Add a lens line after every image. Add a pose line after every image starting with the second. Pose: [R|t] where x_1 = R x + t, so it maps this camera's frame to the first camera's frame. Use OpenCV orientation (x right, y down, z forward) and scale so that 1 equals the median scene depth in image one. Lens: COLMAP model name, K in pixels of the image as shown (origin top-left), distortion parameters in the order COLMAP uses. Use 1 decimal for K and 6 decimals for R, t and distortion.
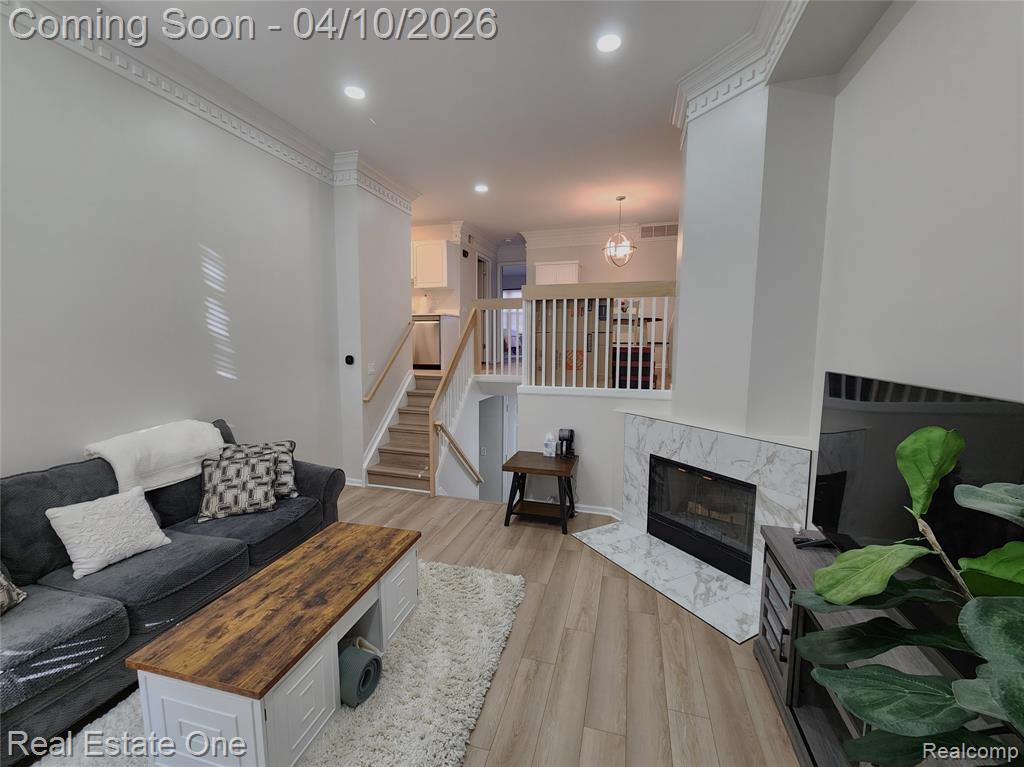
lens RADIAL K [[419.6, 0, 512.0], [0, 419.6, 383.5], [0, 0, 1]] dist [-0.001384, -0.000145]
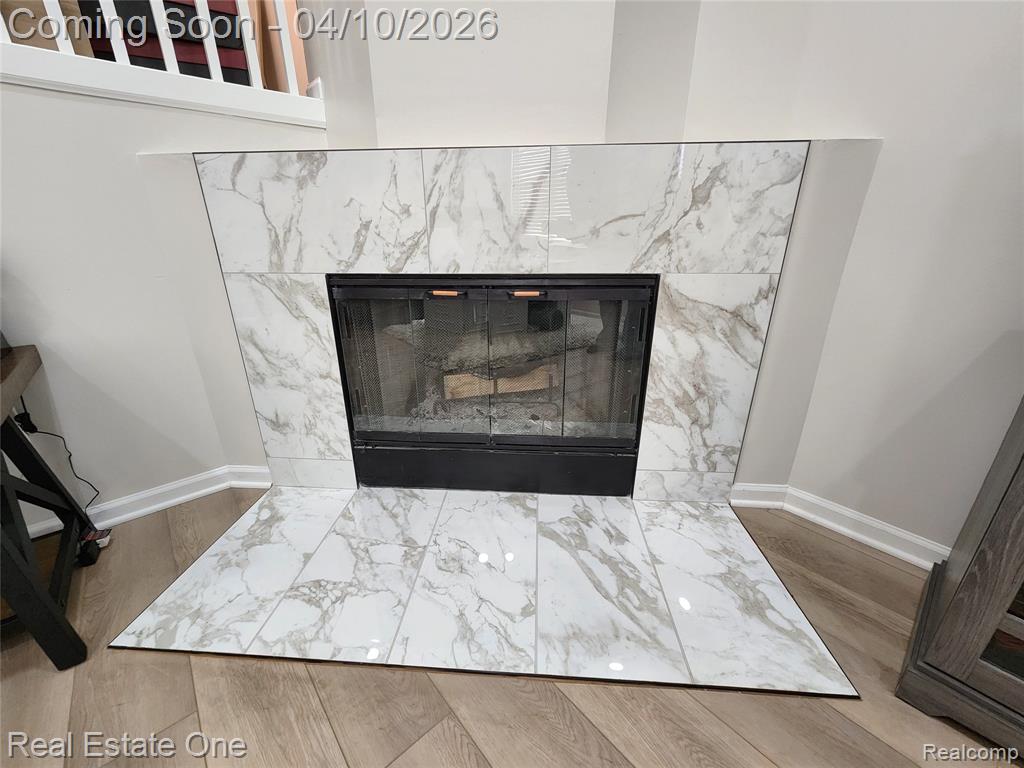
lens RADIAL K [[419.6, 0, 512.0], [0, 419.6, 384.0], [0, 0, 1]] dist [-0.001384, -0.000145]
pose [[0.550676, -0.296419, 0.780315, 0.127160], [0.086264, 0.950028, 0.300010, 0.163294], [-0.830250, -0.097895, 0.548727, 0.690049]]
